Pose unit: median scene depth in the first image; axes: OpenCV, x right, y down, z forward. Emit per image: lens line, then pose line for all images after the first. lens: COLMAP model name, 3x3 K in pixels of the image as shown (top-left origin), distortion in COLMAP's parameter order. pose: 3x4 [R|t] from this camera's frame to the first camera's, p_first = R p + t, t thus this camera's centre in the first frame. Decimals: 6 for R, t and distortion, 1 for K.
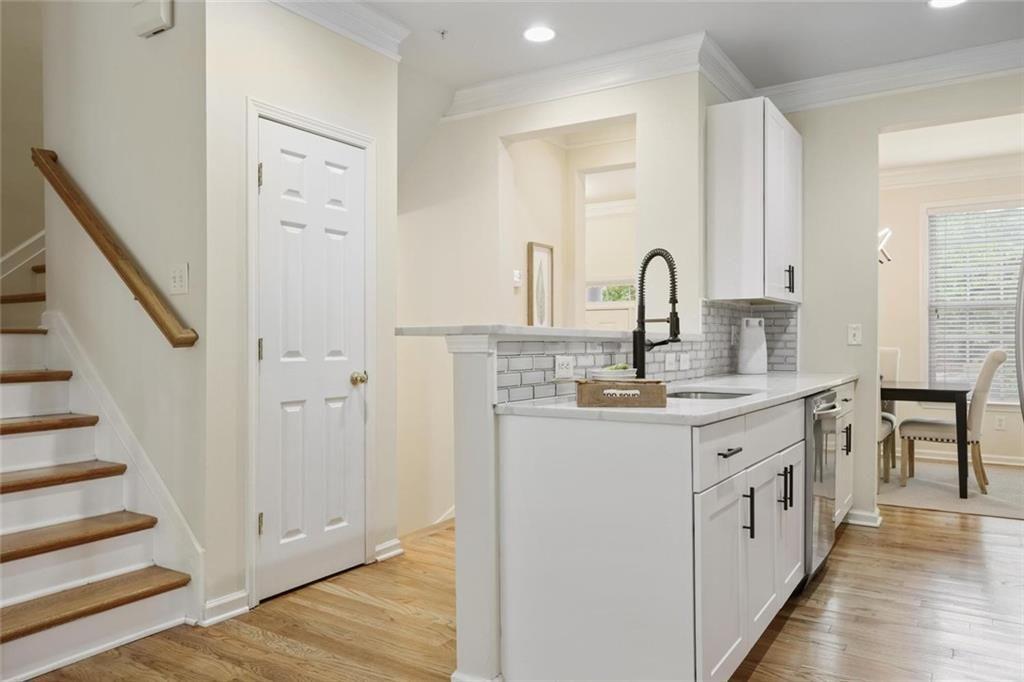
lens RADIAL K [[704.6, 0, 512.0], [0, 704.6, 341.0], [0, 0, 1]] dist [0.000347, 0.000013]
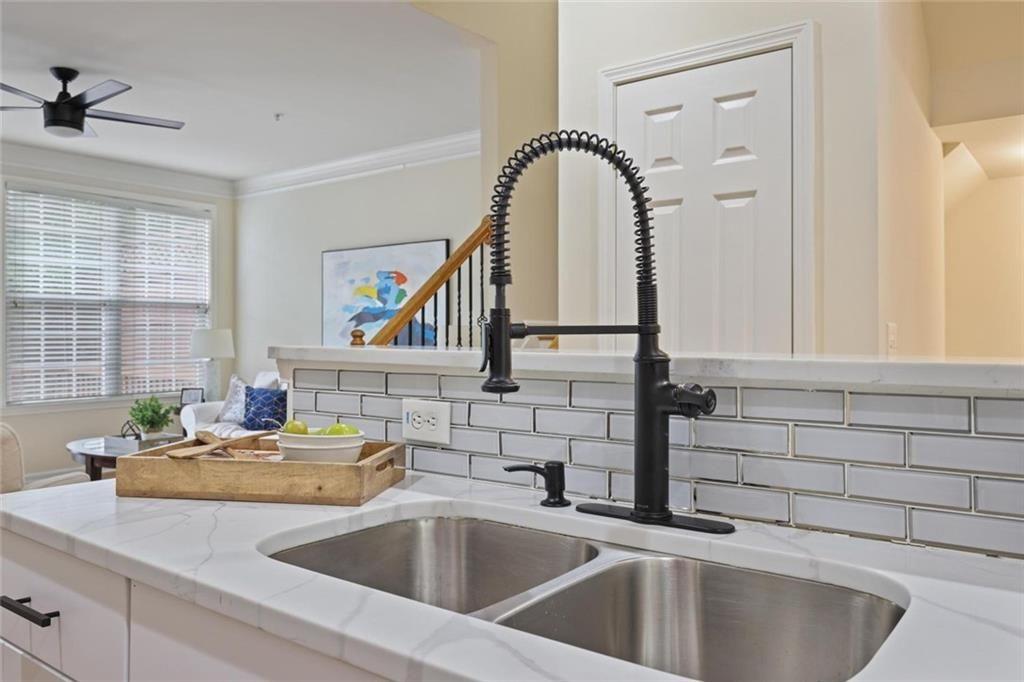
lens RADIAL K [[782.0, 0, 512.0], [0, 782.0, 341.0], [0, 0, 1]] dist [0.003572, 0.002522]
pose [[-0.071101, 0.009882, -0.997420, 0.623048], [-0.005942, 0.999929, 0.010330, -0.028912], [0.997451, 0.006662, -0.071037, 1.029889]]
